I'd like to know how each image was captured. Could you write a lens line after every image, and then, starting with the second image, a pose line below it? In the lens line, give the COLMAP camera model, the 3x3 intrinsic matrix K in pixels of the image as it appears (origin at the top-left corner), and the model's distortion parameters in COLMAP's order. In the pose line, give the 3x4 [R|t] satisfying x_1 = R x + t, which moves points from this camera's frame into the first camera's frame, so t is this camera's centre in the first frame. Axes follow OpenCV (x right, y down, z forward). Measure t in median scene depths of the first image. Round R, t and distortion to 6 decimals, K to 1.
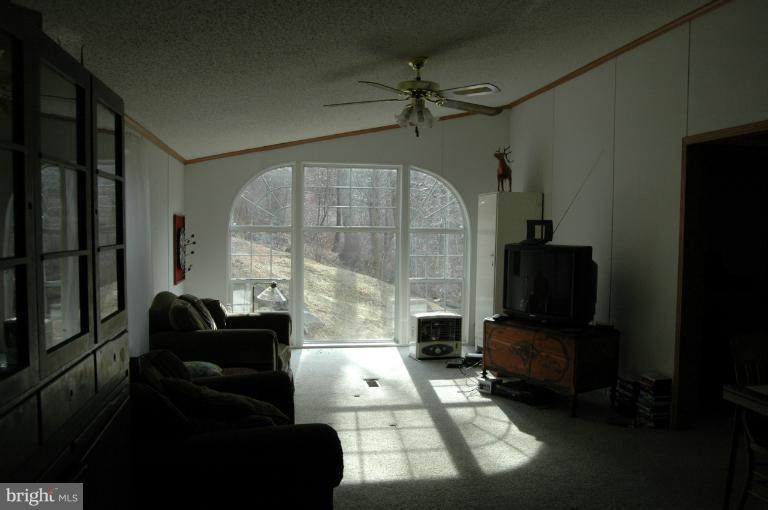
lens RADIAL K [[641.5, 0, 380.4], [0, 641.5, 257.9], [0, 0, 1]] dist [-0.086979, 0.029122]
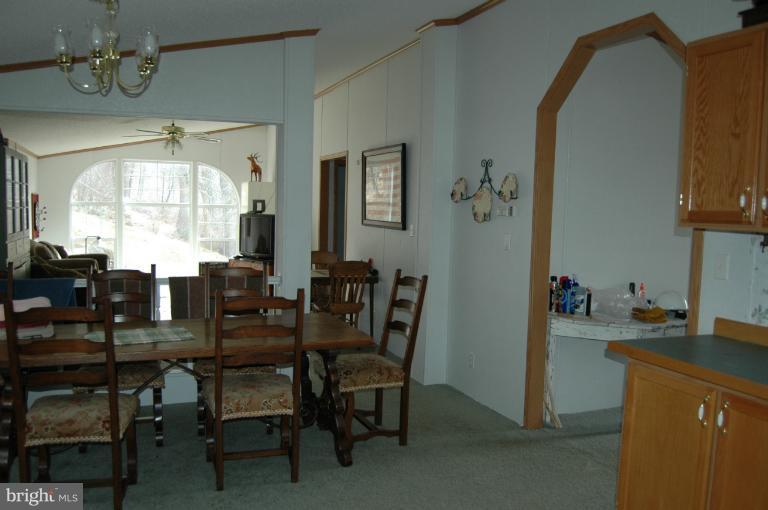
lens RADIAL K [[641.5, 0, 380.4], [0, 641.5, 257.9], [0, 0, 1]] dist [-0.086979, 0.029122]
pose [[0.976138, -0.003922, 0.217117, 0.167835], [-0.003417, 0.999436, 0.033420, 0.033684], [-0.217126, -0.033364, 0.975573, -0.661067]]
